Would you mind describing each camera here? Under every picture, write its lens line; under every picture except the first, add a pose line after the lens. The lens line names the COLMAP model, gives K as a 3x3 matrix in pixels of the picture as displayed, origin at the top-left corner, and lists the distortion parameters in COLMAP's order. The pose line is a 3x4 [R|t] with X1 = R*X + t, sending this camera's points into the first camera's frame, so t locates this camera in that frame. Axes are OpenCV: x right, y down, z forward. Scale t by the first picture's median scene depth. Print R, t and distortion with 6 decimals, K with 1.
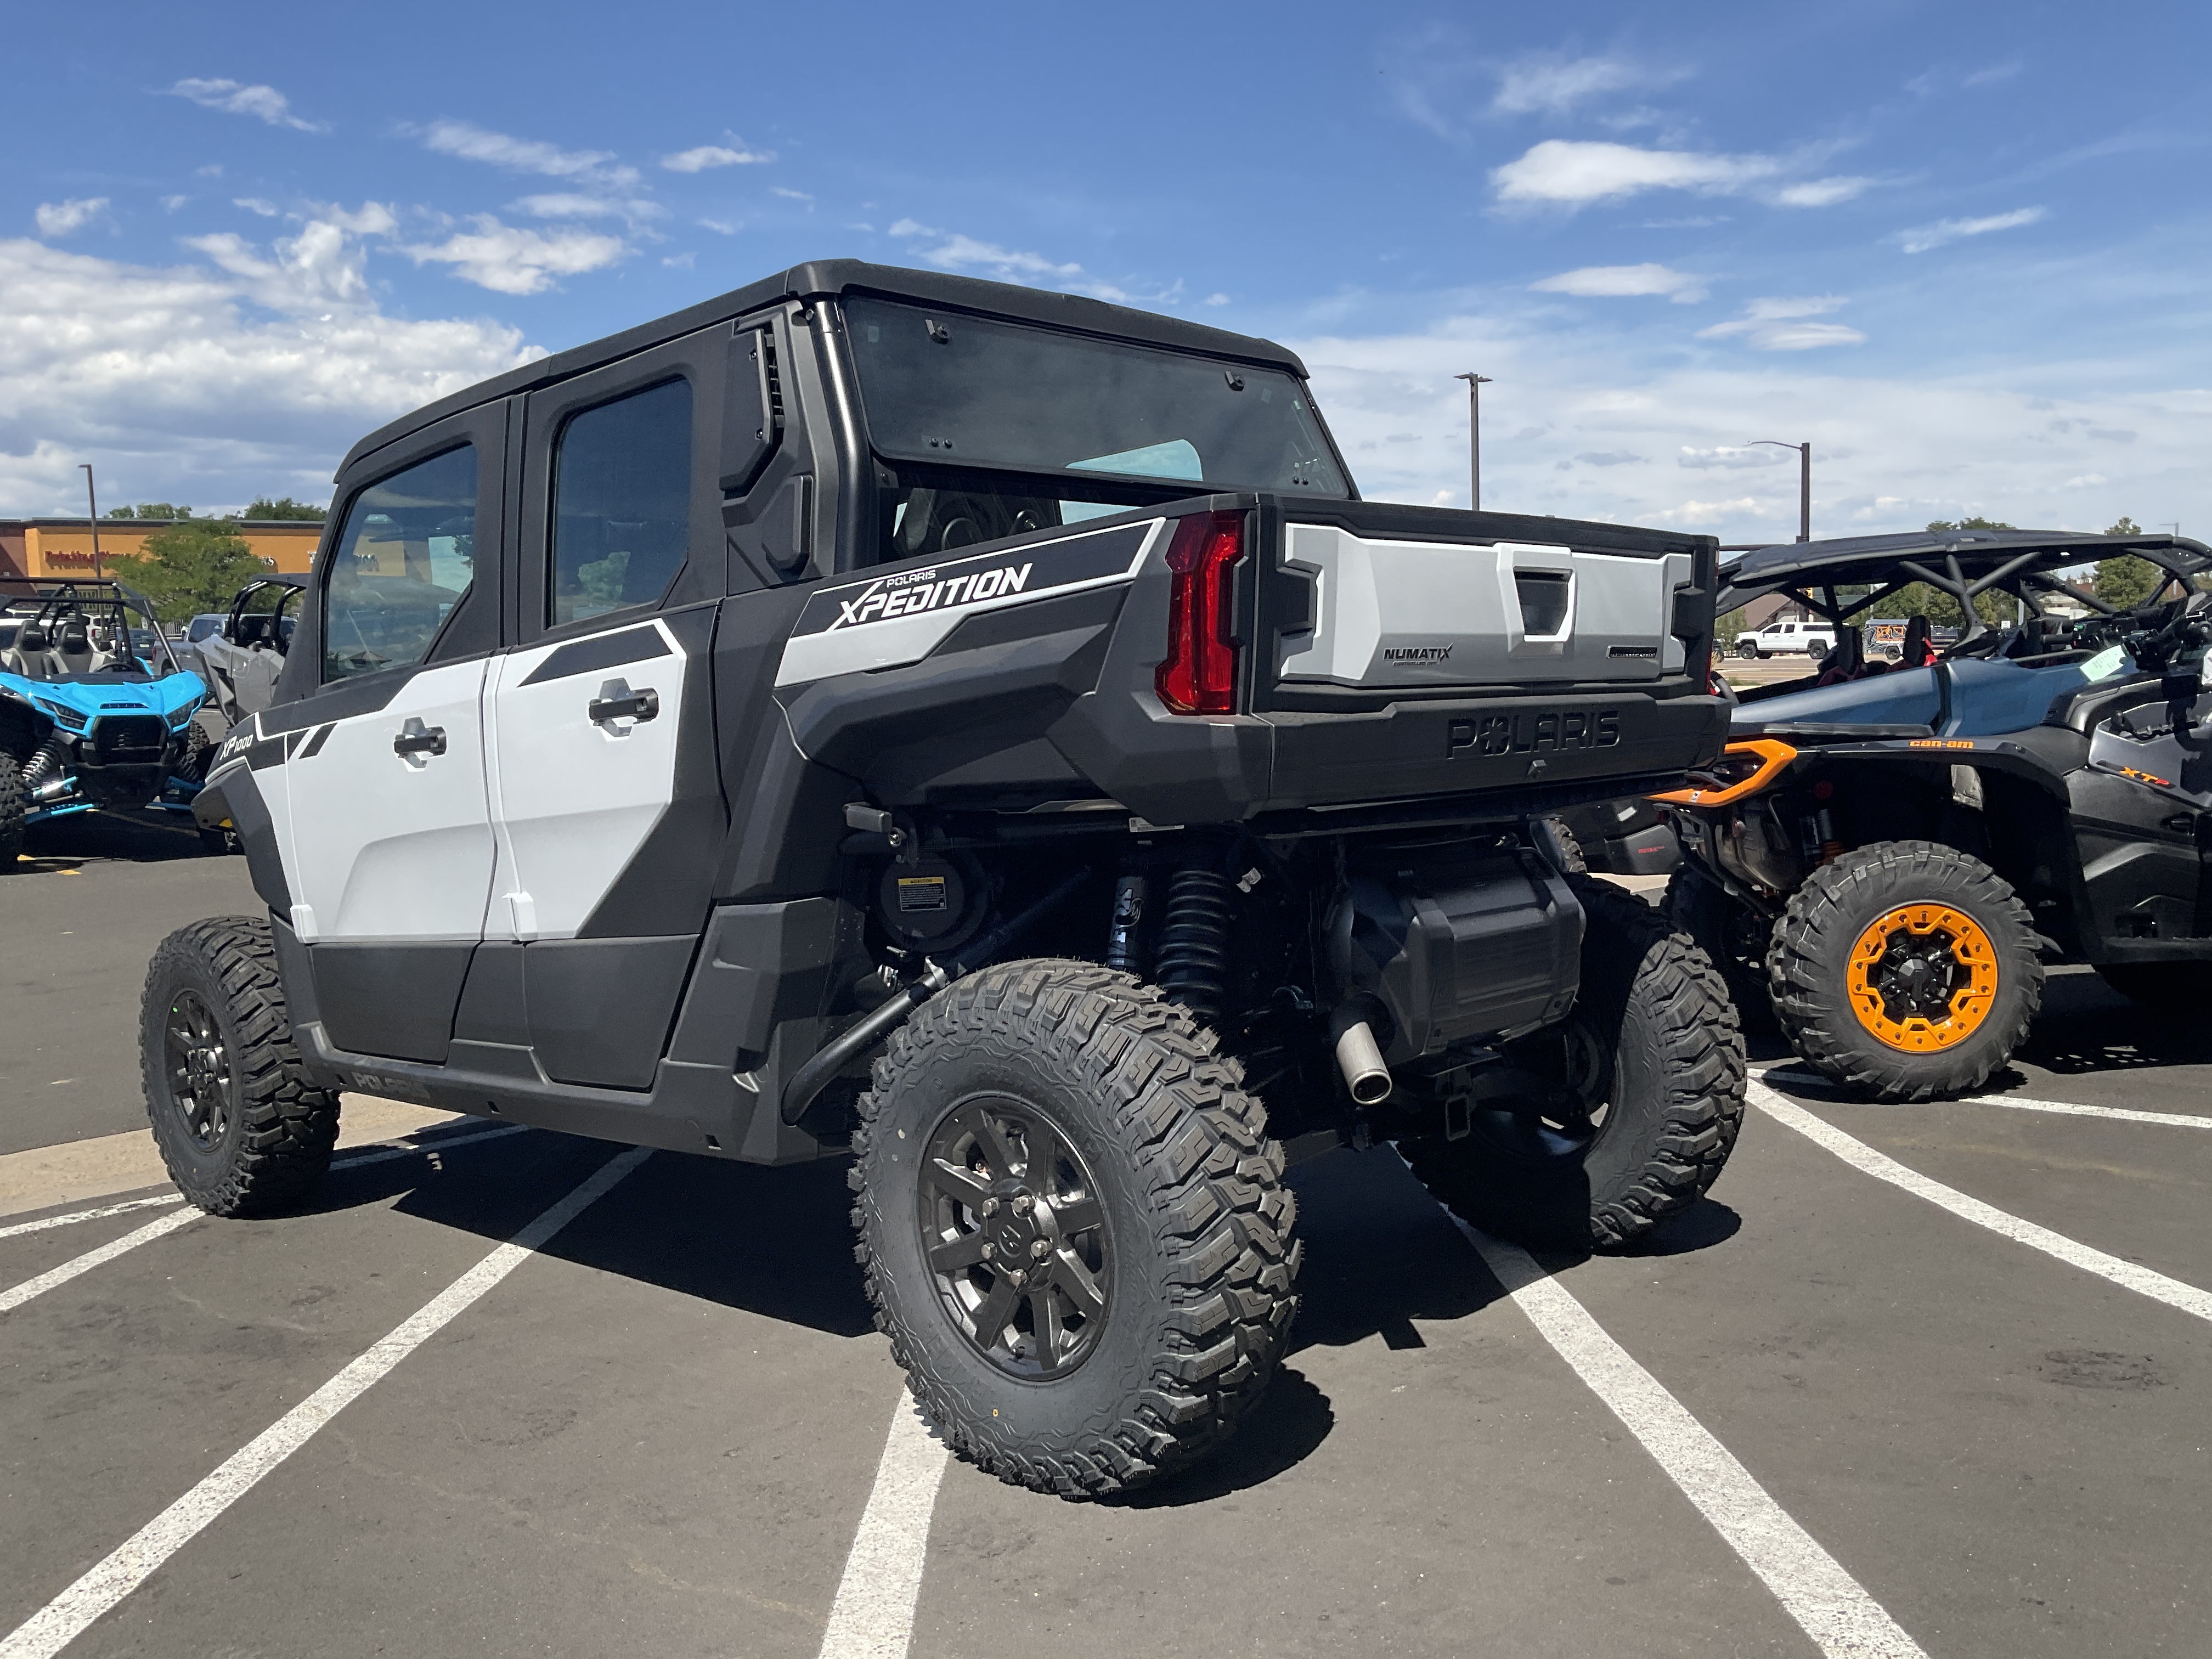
lens RADIAL K [[1876.4, 0, 1123.0], [0, 1876.4, 843.4], [0, 0, 1]] dist [0.005796, -0.001164]
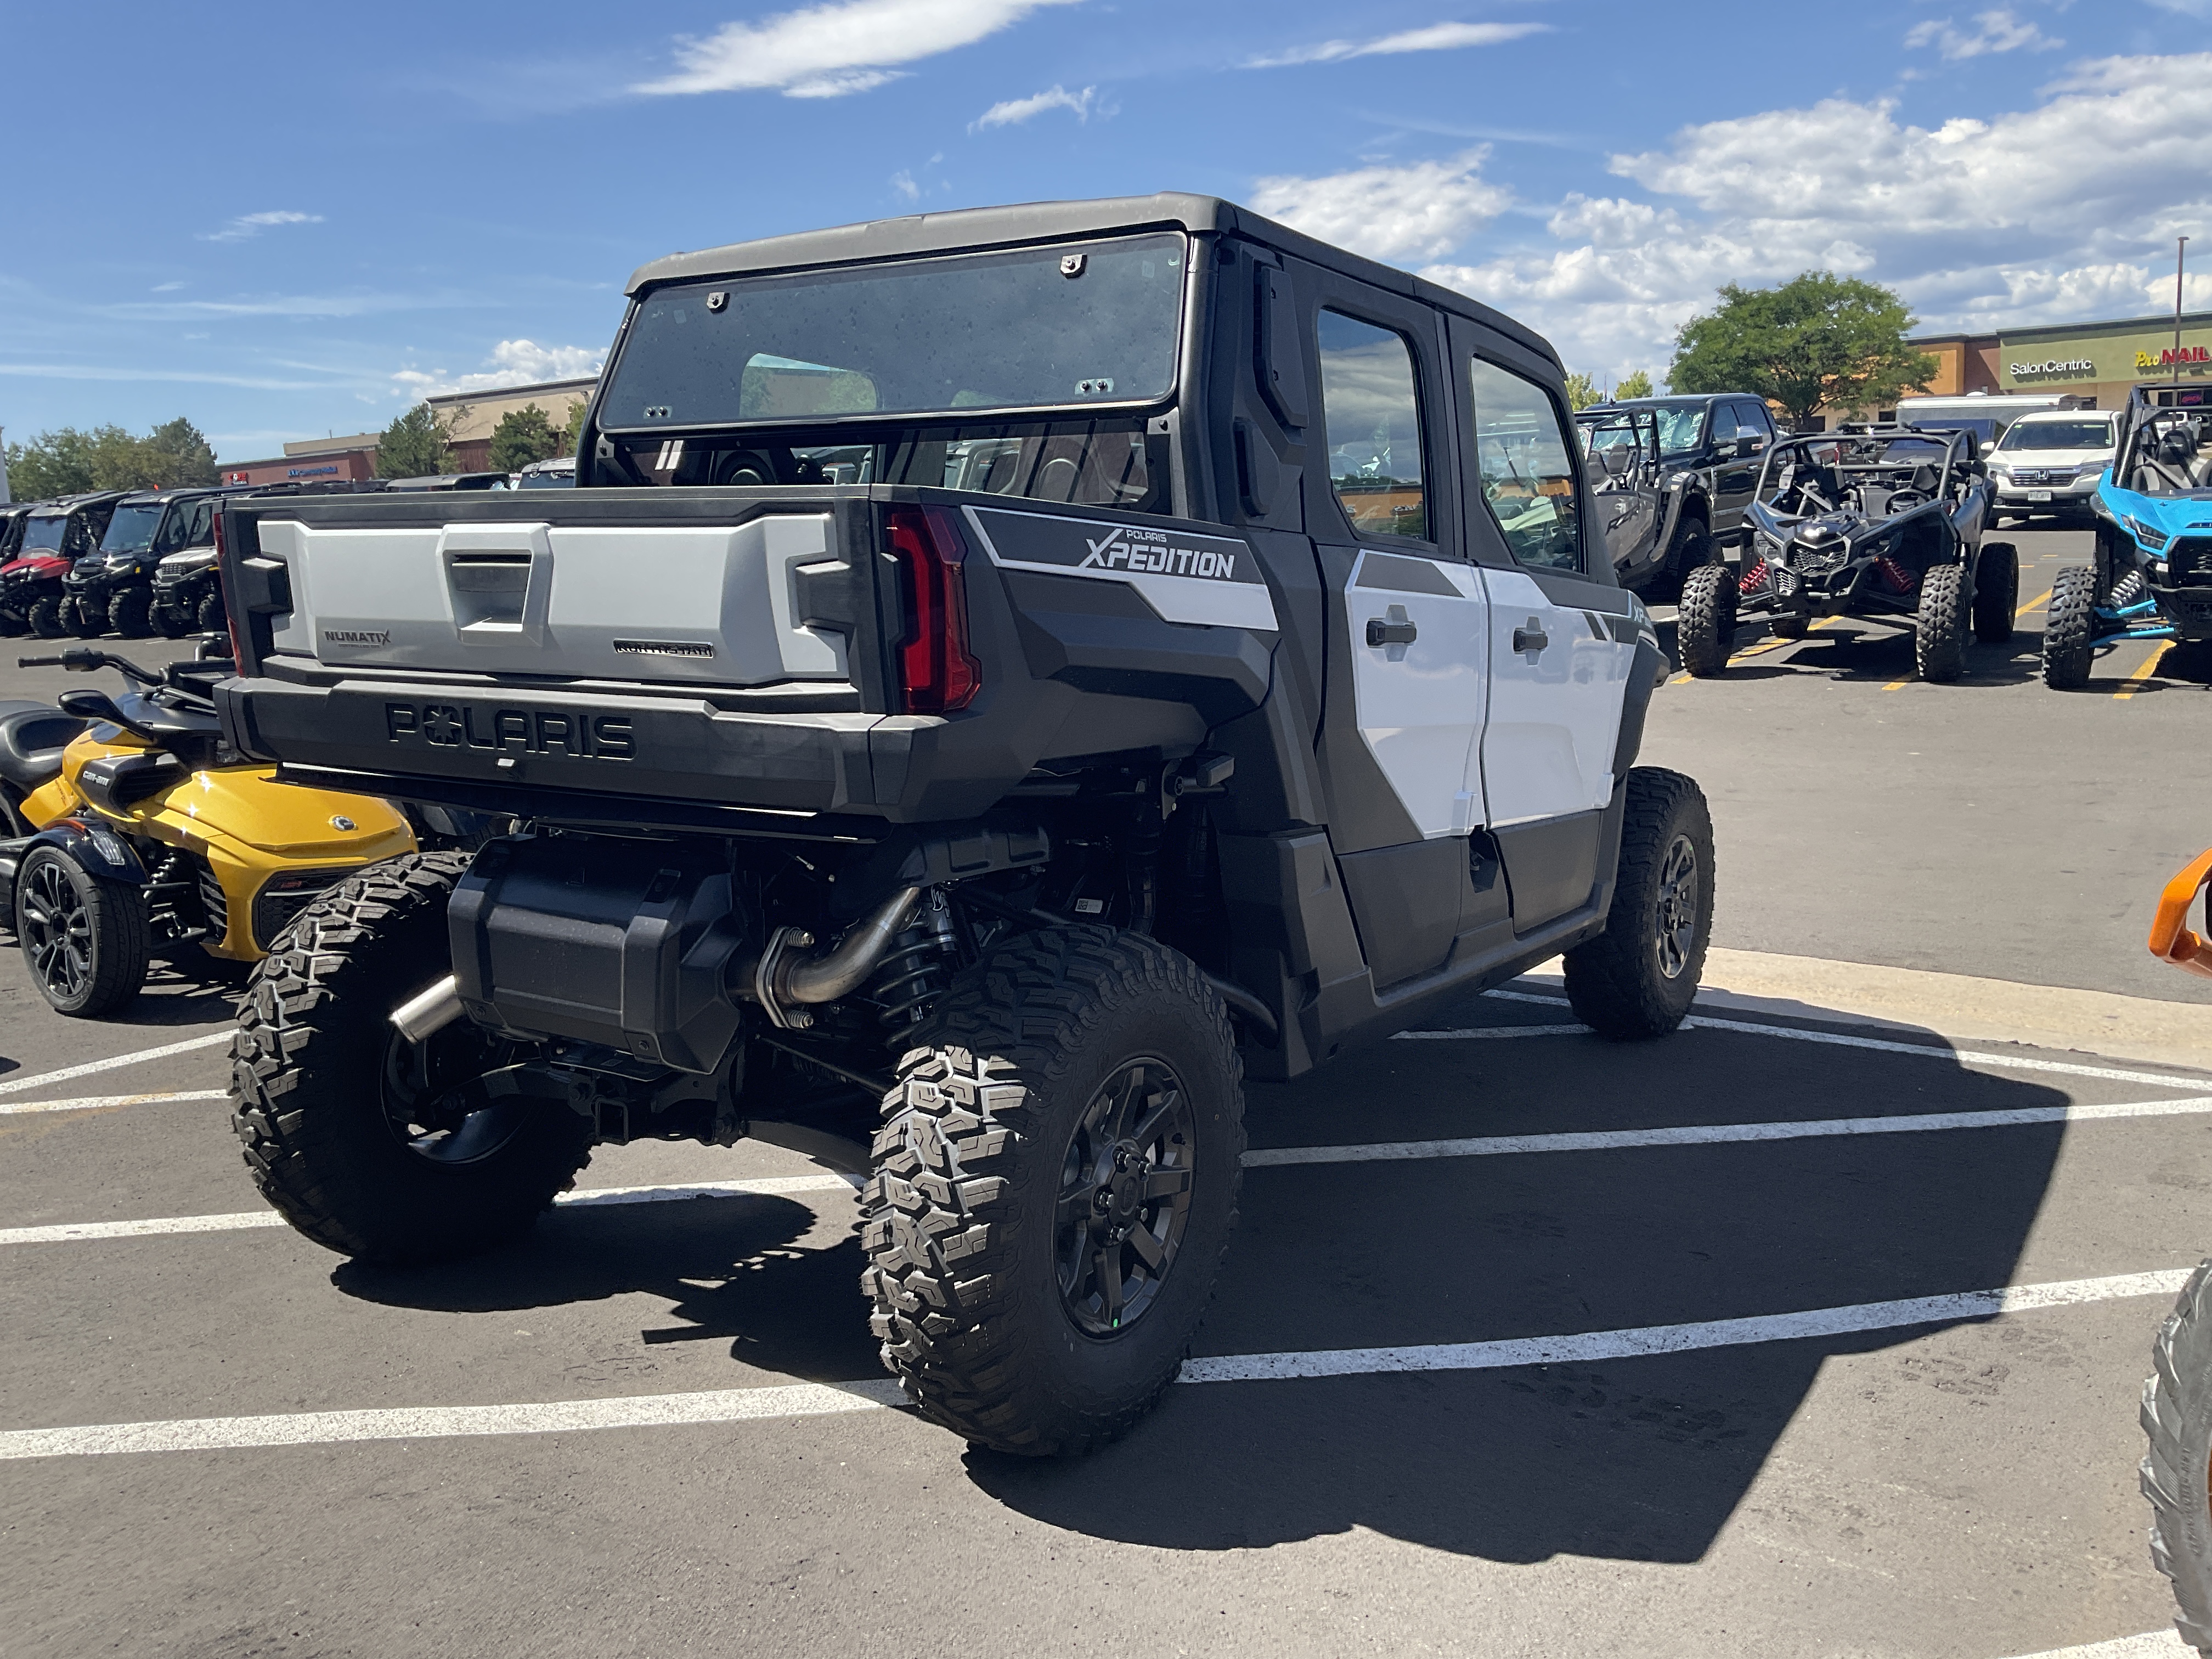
lens RADIAL K [[1881.9, 0, 1100.7], [0, 1881.9, 817.0], [0, 0, 1]] dist [-0.005473, -0.007214]
pose [[0.191116, 0.180600, -0.964810, 1.108734], [-0.073356, 0.982807, 0.169438, -0.183460], [0.978823, 0.038392, 0.201078, 1.039644]]
